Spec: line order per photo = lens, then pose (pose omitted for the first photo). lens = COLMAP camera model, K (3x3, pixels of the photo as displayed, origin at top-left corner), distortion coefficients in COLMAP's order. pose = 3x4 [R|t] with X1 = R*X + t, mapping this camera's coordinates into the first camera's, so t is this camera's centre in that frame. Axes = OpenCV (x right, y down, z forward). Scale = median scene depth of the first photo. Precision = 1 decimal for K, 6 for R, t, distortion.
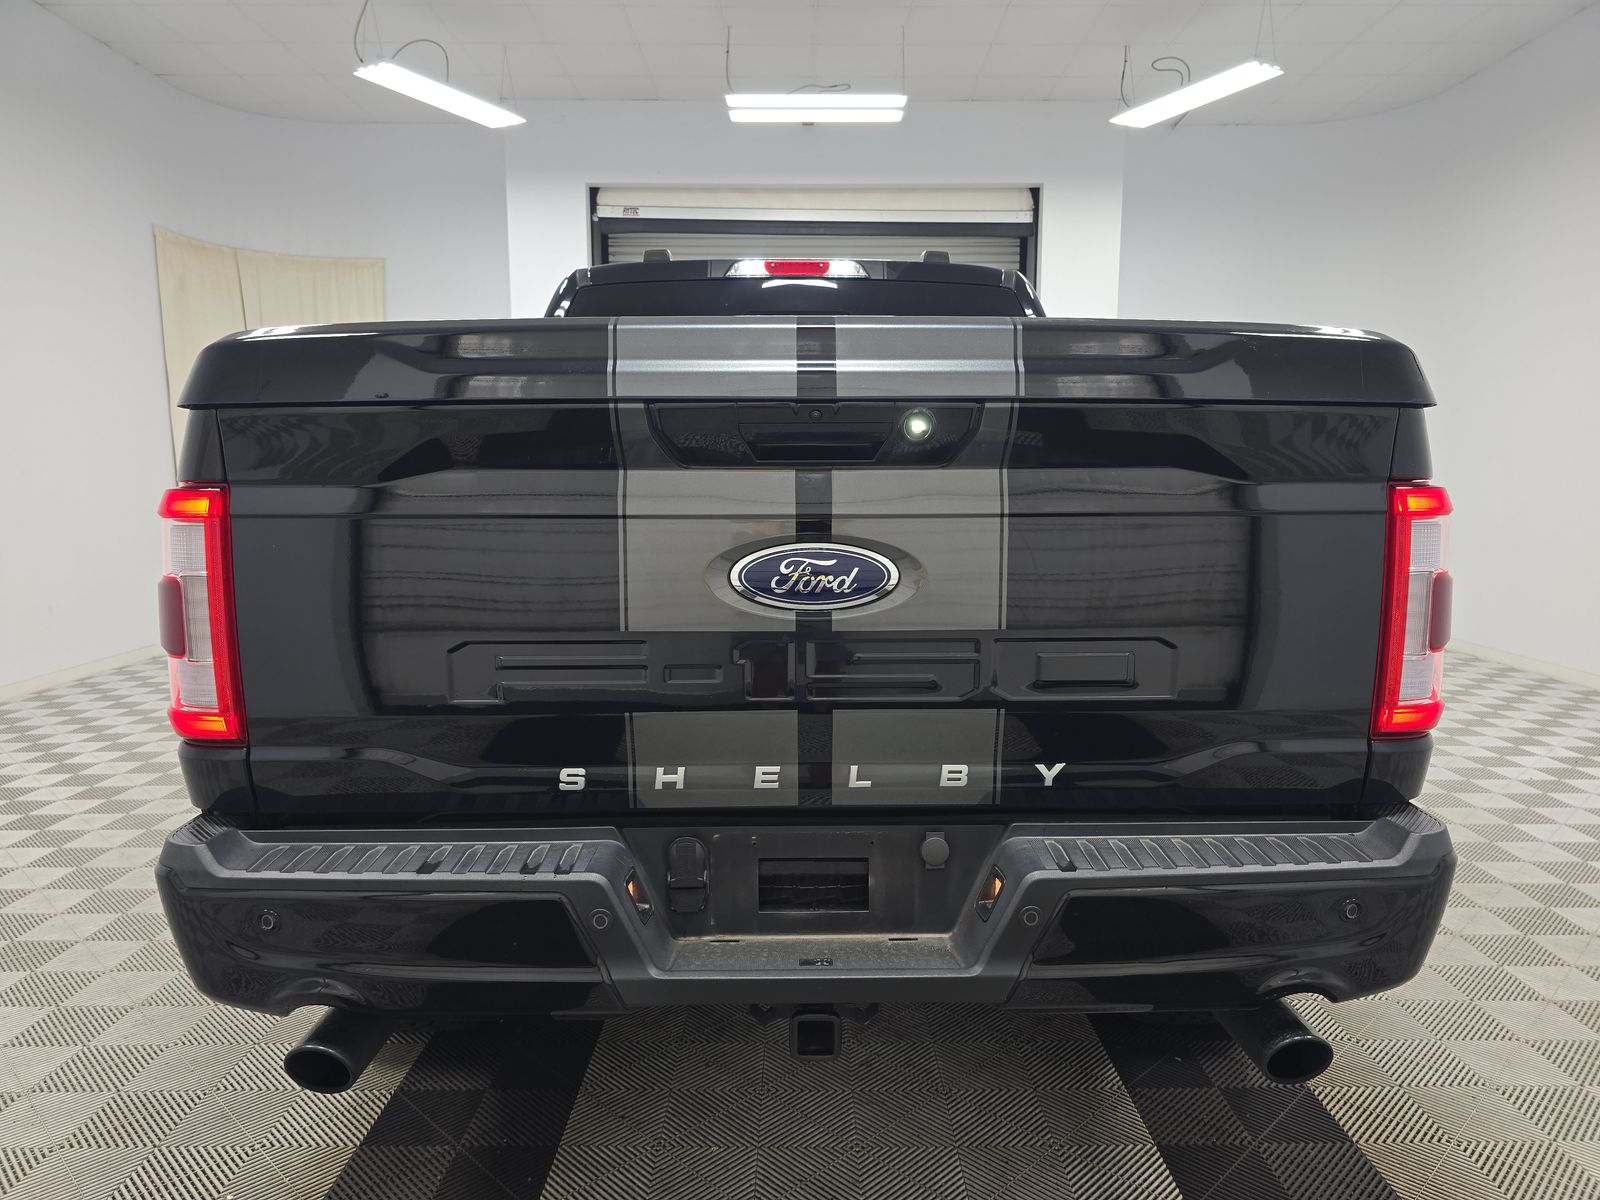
lens RADIAL K [[1079.2, 0, 806.5], [0, 1079.2, 608.2], [0, 0, 1]] dist [0.037788, -0.029941]
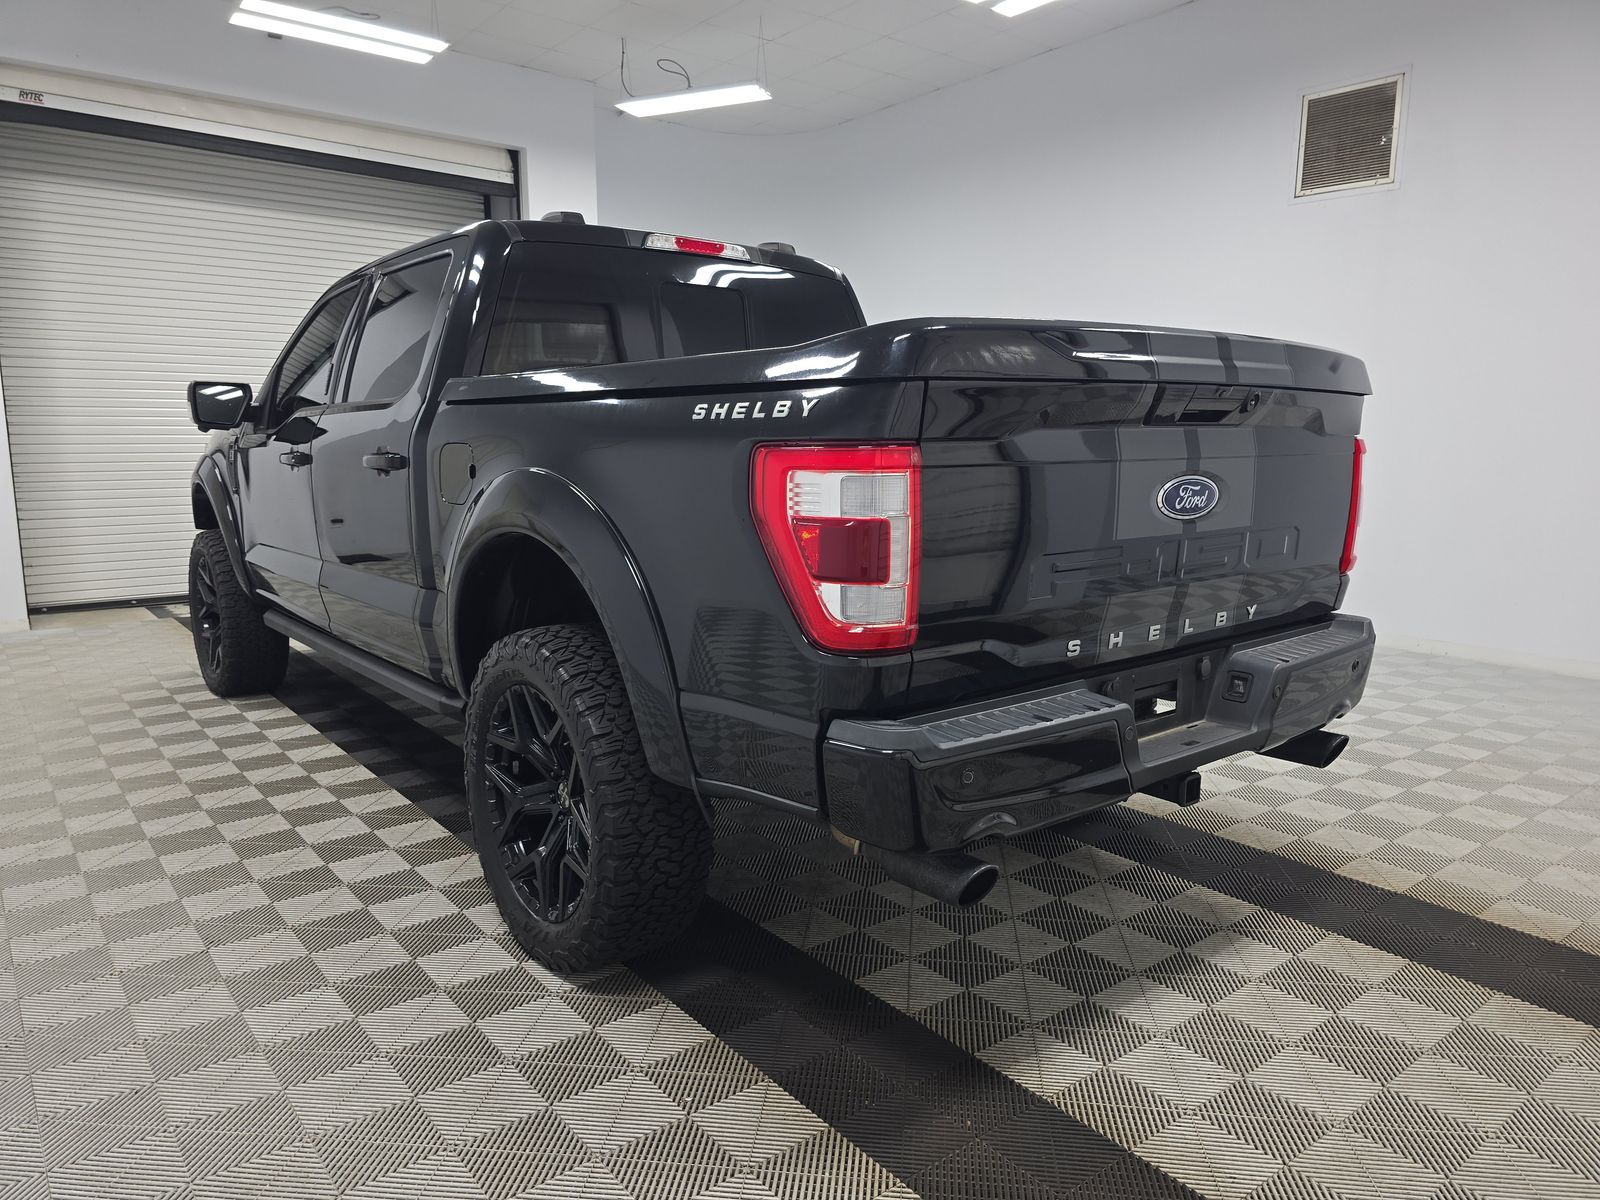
lens RADIAL K [[1079.2, 0, 801.9], [0, 1079.2, 608.3], [0, 0, 1]] dist [0.037788, -0.029941]
pose [[0.788478, -0.096660, 0.607421, -1.301816], [0.072851, 0.995299, 0.063818, -0.010127], [-0.610734, -0.006068, 0.791813, 0.092180]]
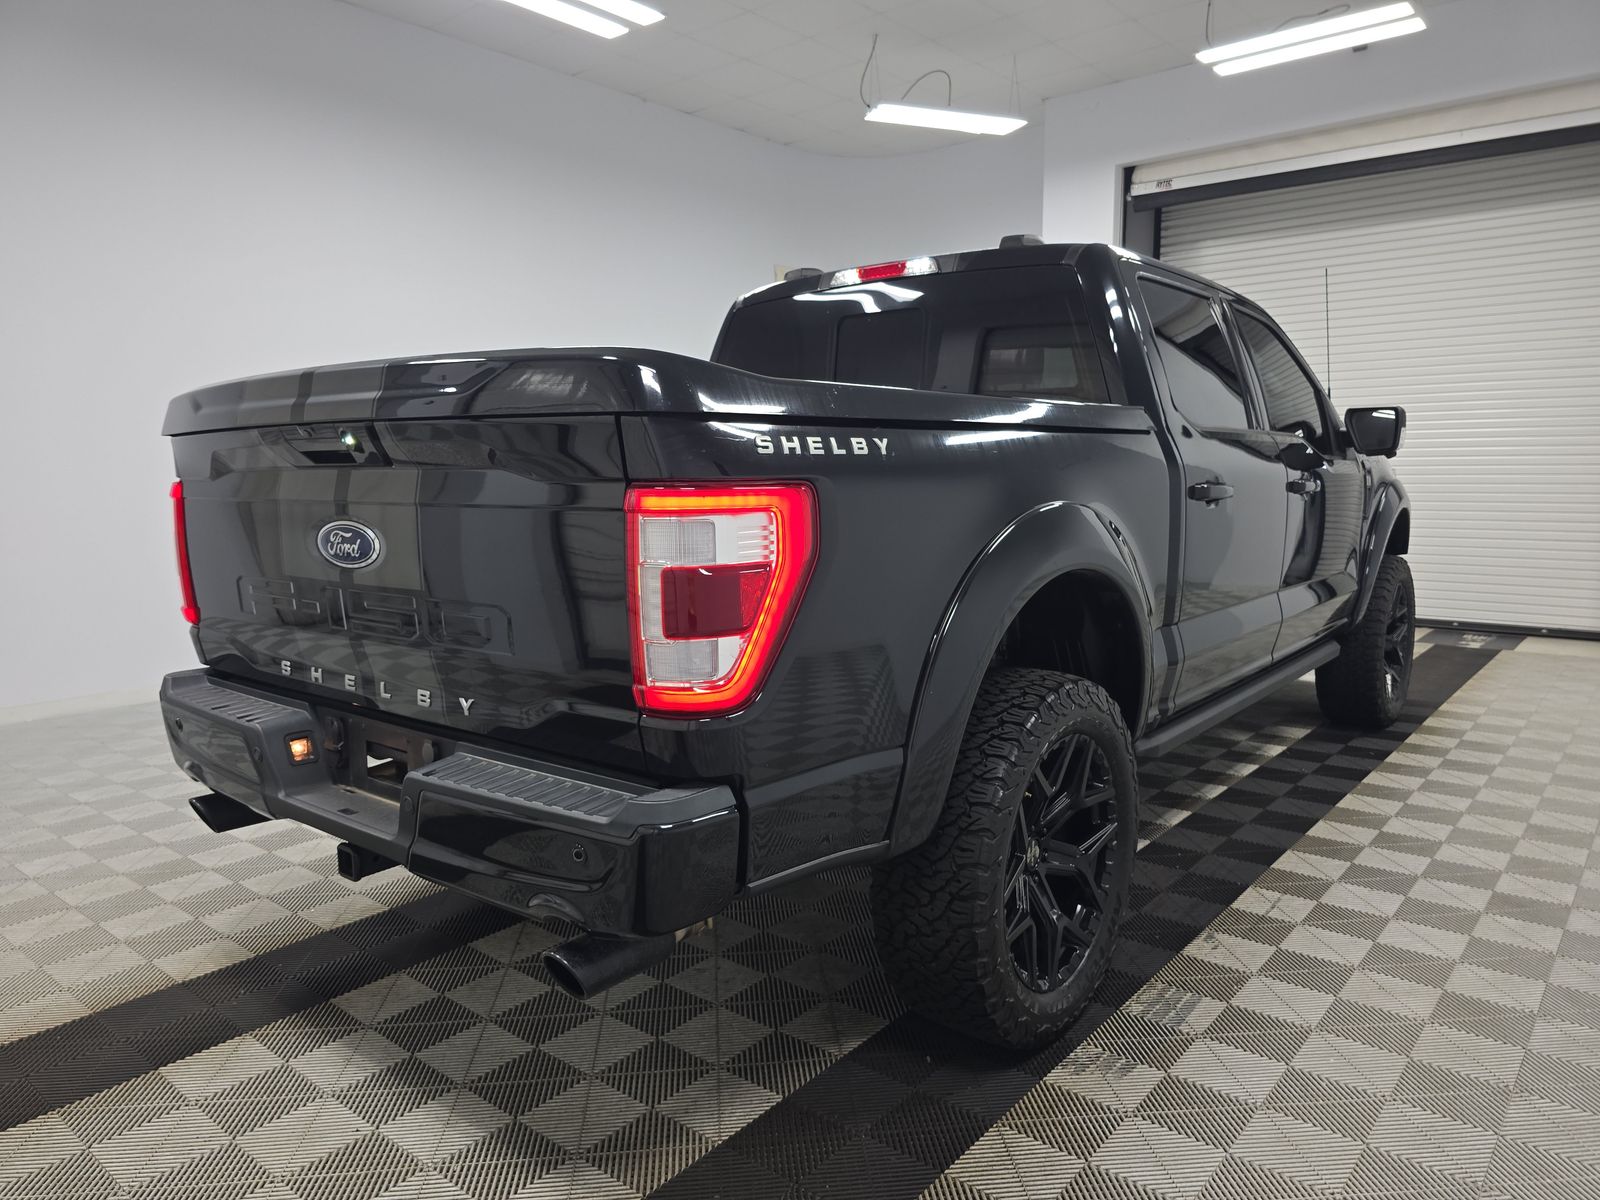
lens RADIAL K [[1079.2, 0, 809.5], [0, 1079.2, 604.1], [0, 0, 1]] dist [0.037788, -0.029941]
pose [[0.770812, 0.076344, -0.632472, 1.303497], [-0.065718, 0.997026, 0.040255, -0.045563], [0.633665, 0.010536, 0.773536, 0.251687]]
